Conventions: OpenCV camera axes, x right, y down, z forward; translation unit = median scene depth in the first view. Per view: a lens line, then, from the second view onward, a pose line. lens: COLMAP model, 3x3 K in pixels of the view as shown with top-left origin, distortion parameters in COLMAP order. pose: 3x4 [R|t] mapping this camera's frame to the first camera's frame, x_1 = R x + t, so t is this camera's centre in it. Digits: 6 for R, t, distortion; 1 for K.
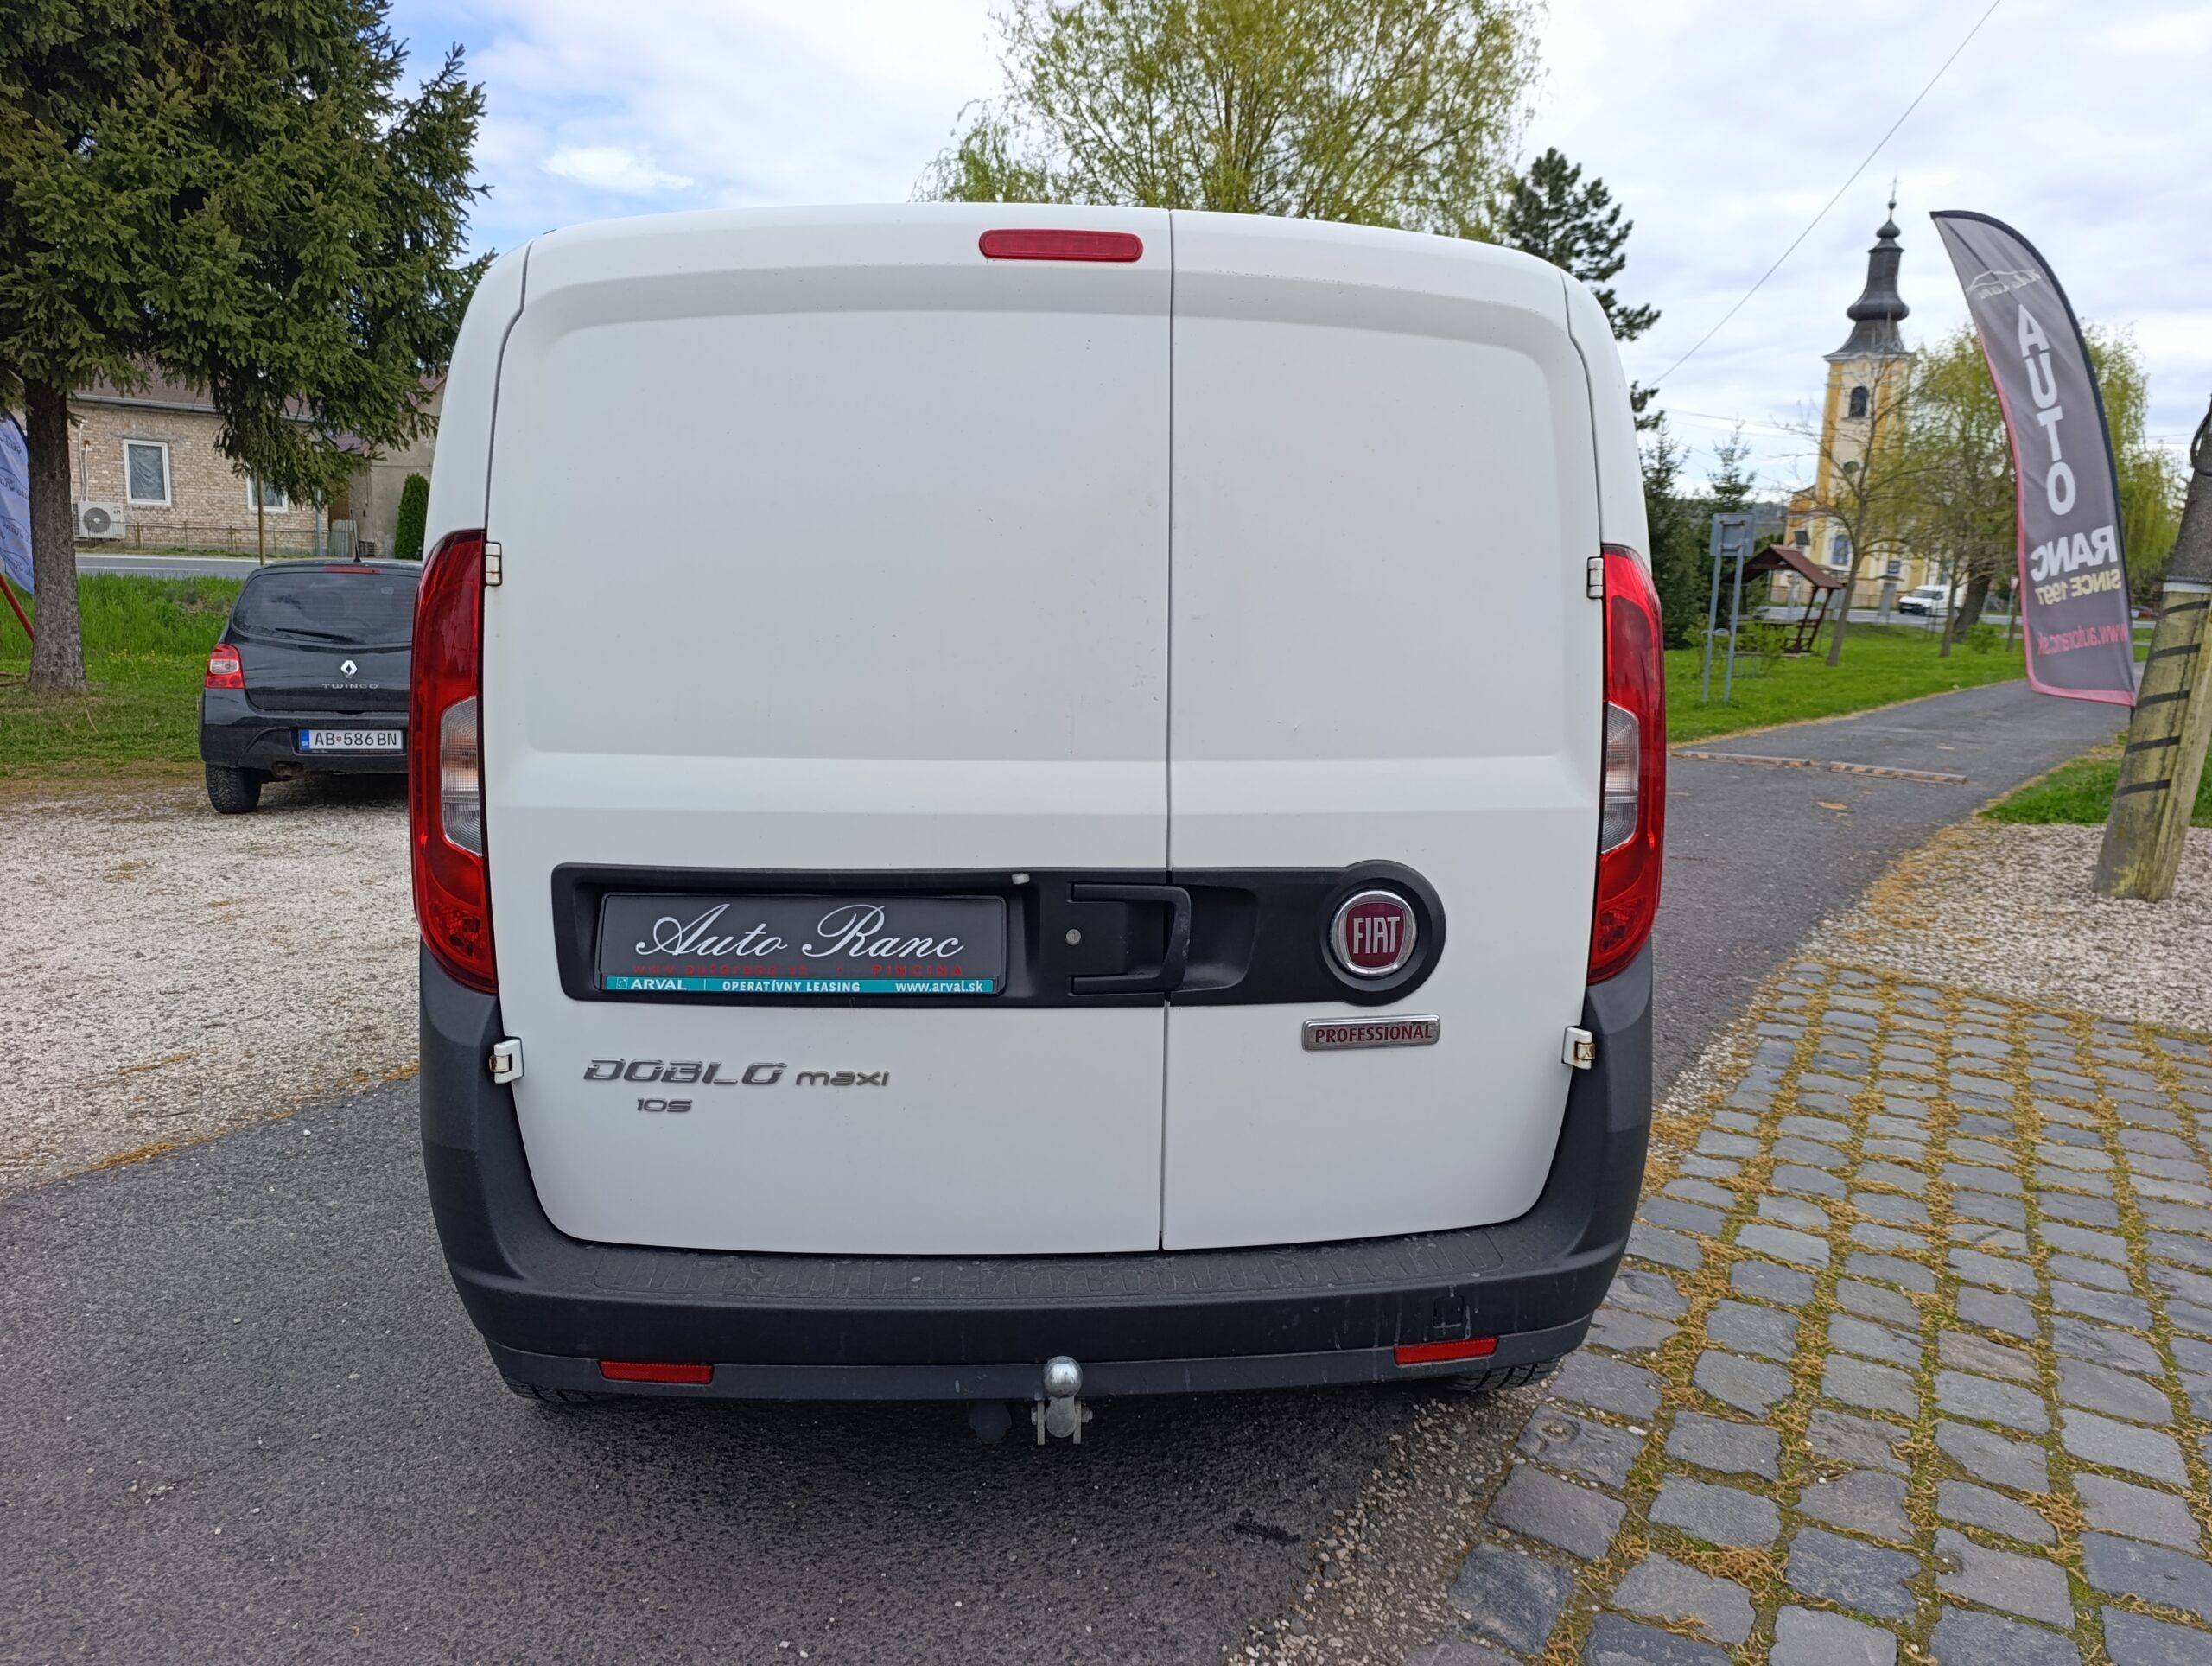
lens RADIAL K [[1498.2, 0, 1129.4], [0, 1498.2, 841.5], [0, 0, 1]] dist [0.003405, -0.008776]
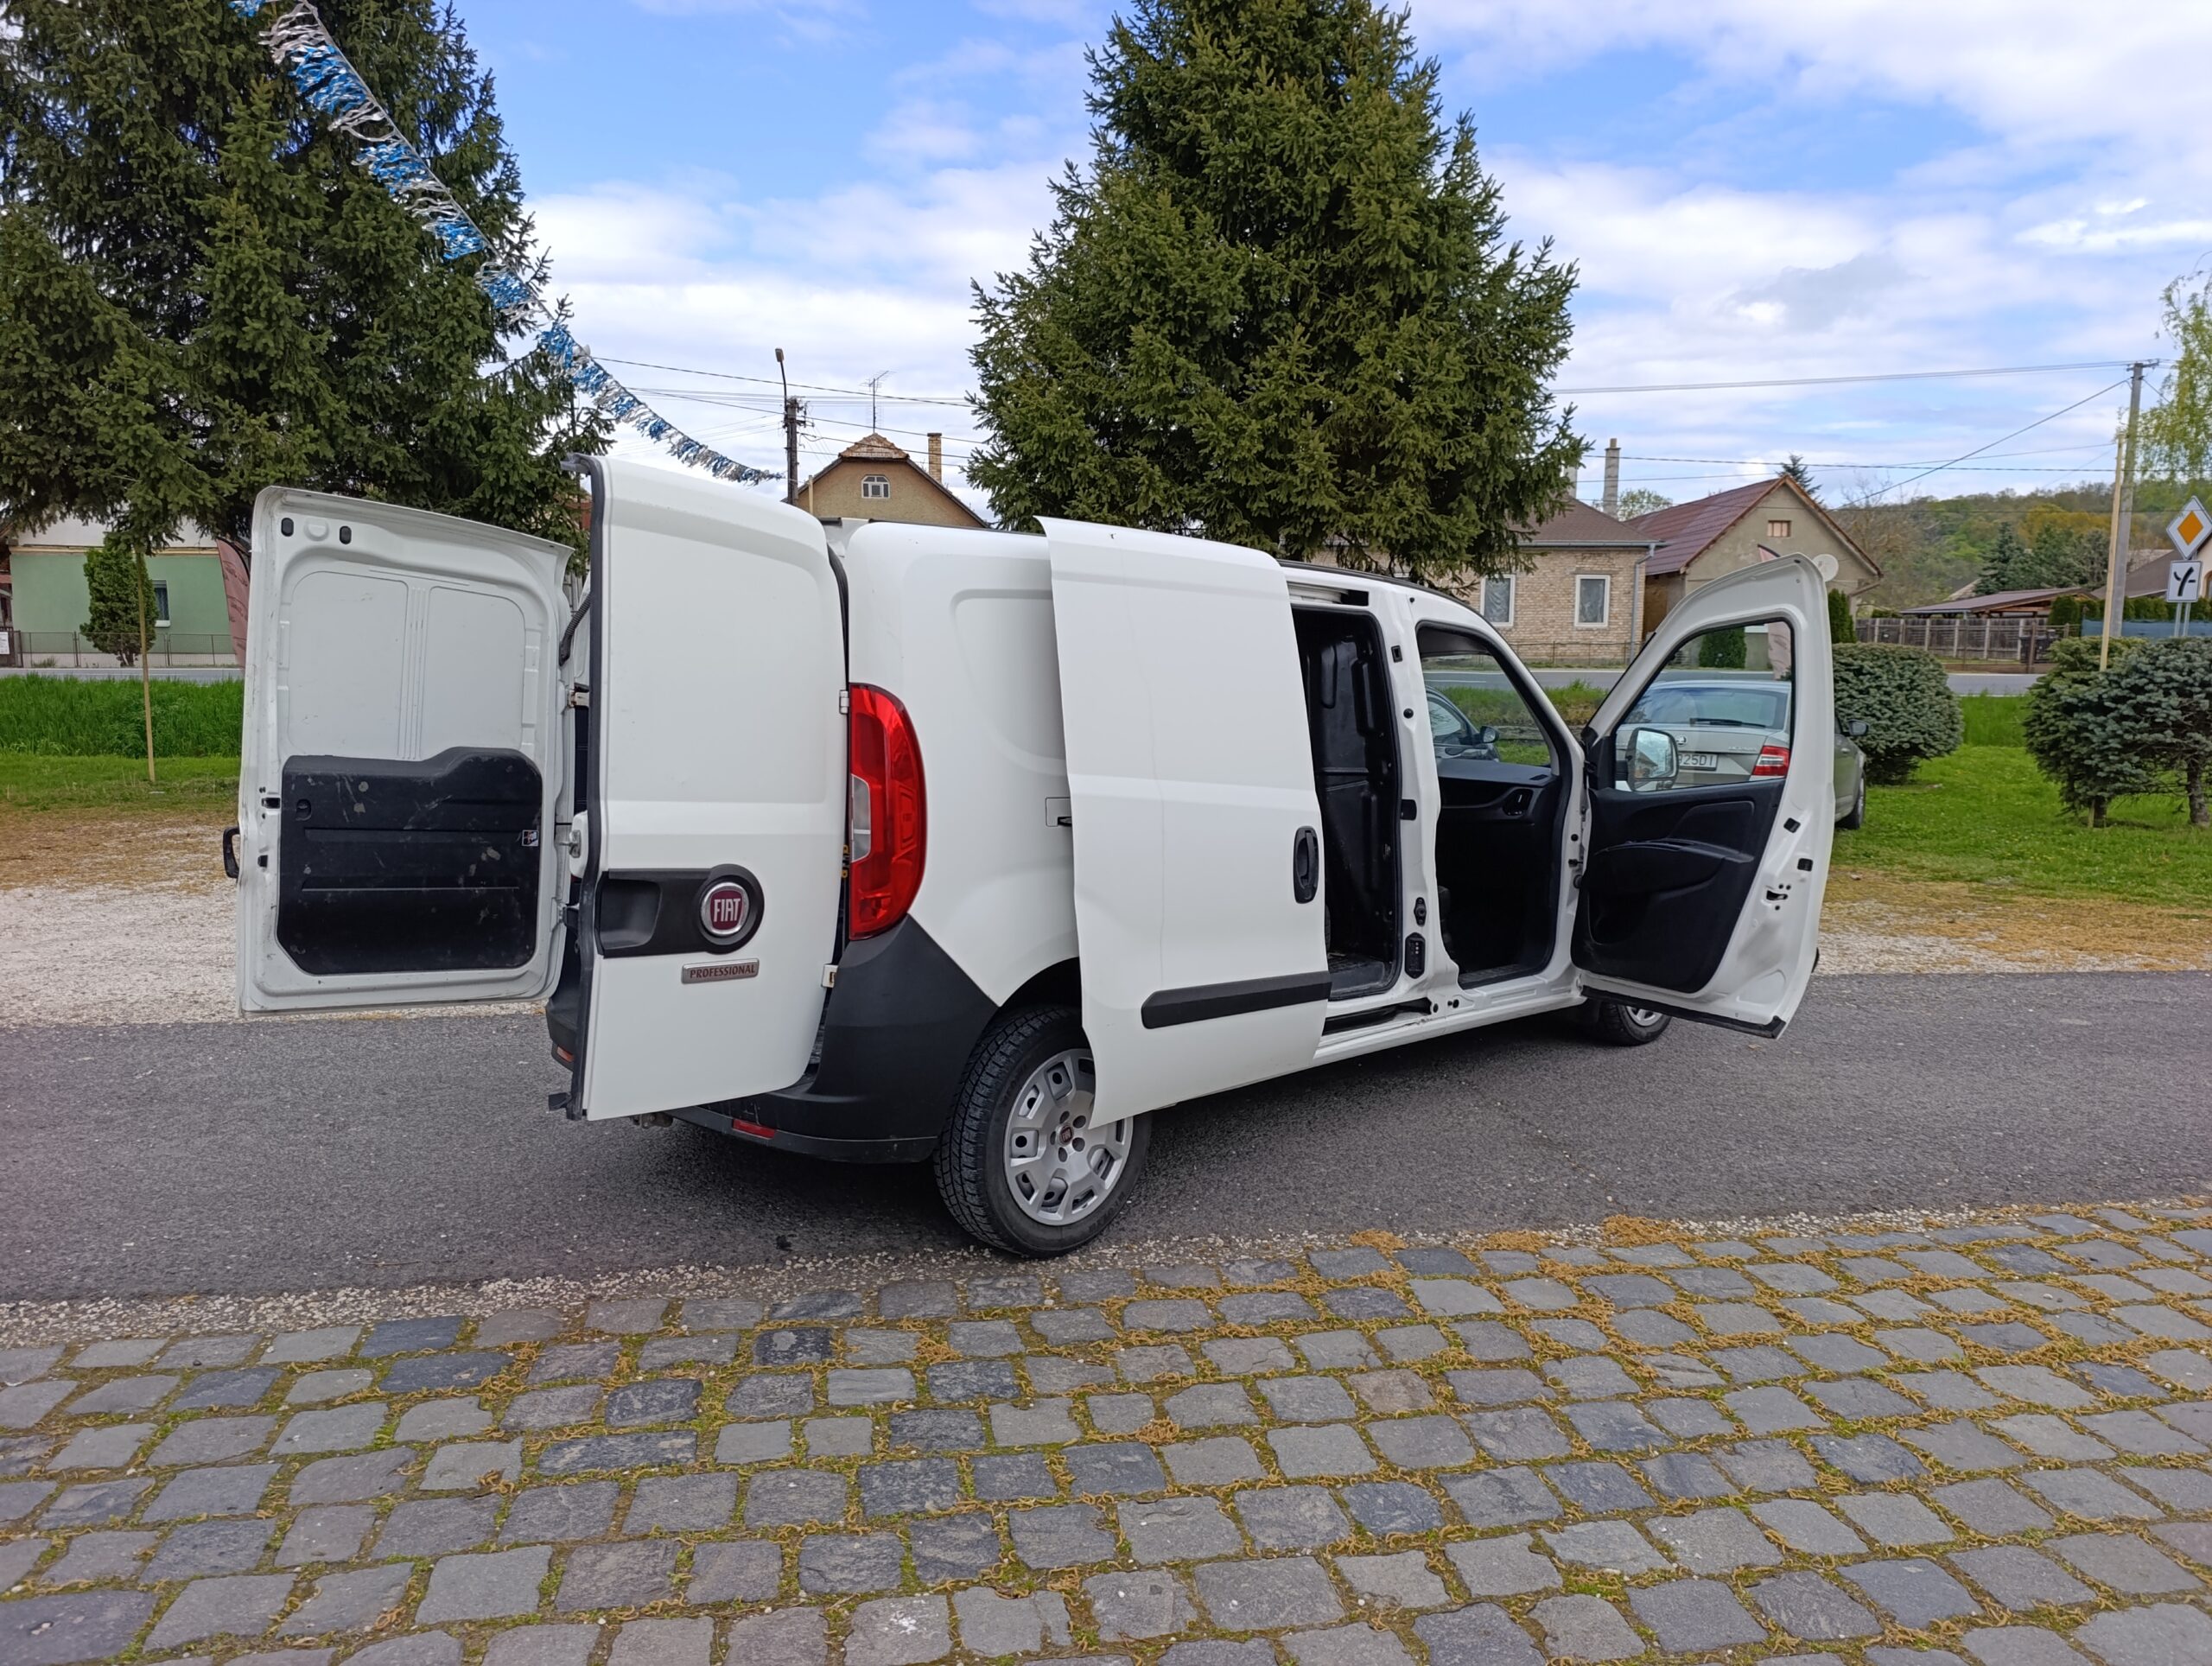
lens RADIAL K [[1493.8, 0, 1110.9], [0, 1493.8, 823.5], [0, 0, 1]] dist [0.010397, -0.016167]
pose [[0.639396, 0.054877, -0.766917, 0.311354], [-0.115098, 0.993042, -0.024903, -0.004678], [0.760214, 0.104194, 0.641263, 0.023181]]
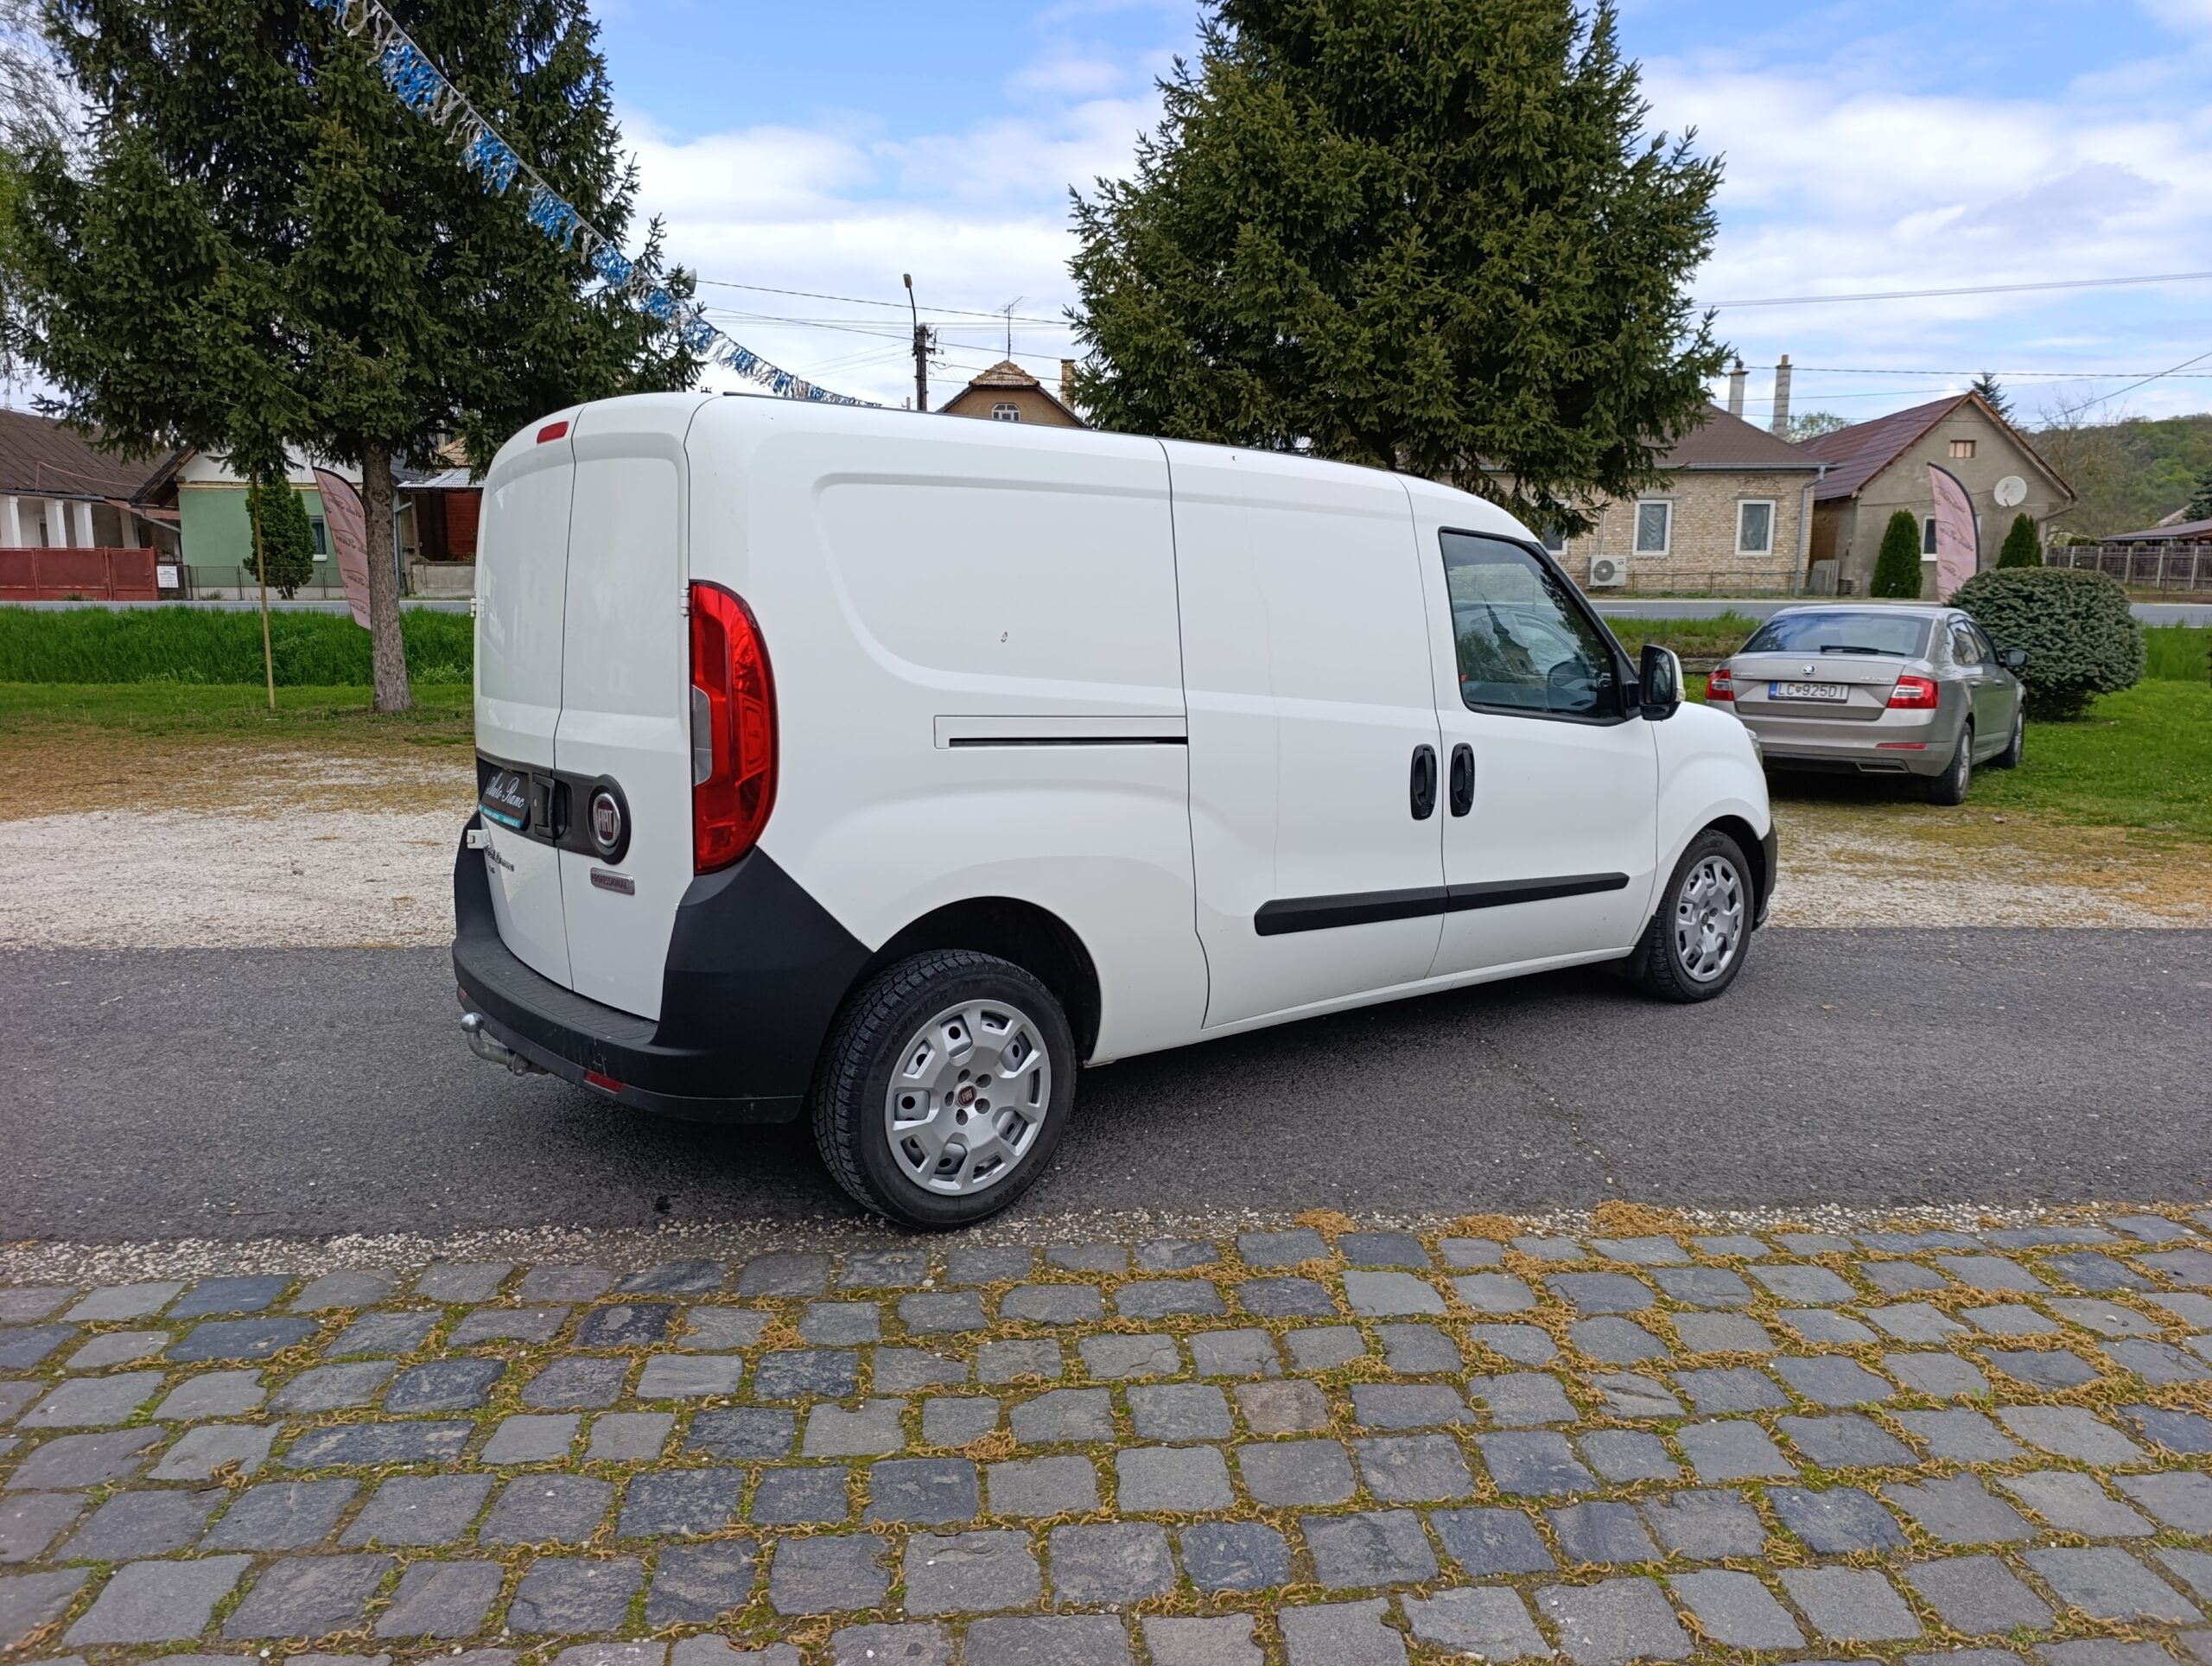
lens RADIAL K [[1498.2, 0, 1129.4], [0, 1498.2, 841.5], [0, 0, 1]] dist [0.003405, -0.008776]
pose [[0.570744, 0.104166, -0.814494, 0.308853], [-0.124131, 0.991467, 0.039816, -0.008678], [0.811691, 0.078379, 0.578804, 0.085440]]
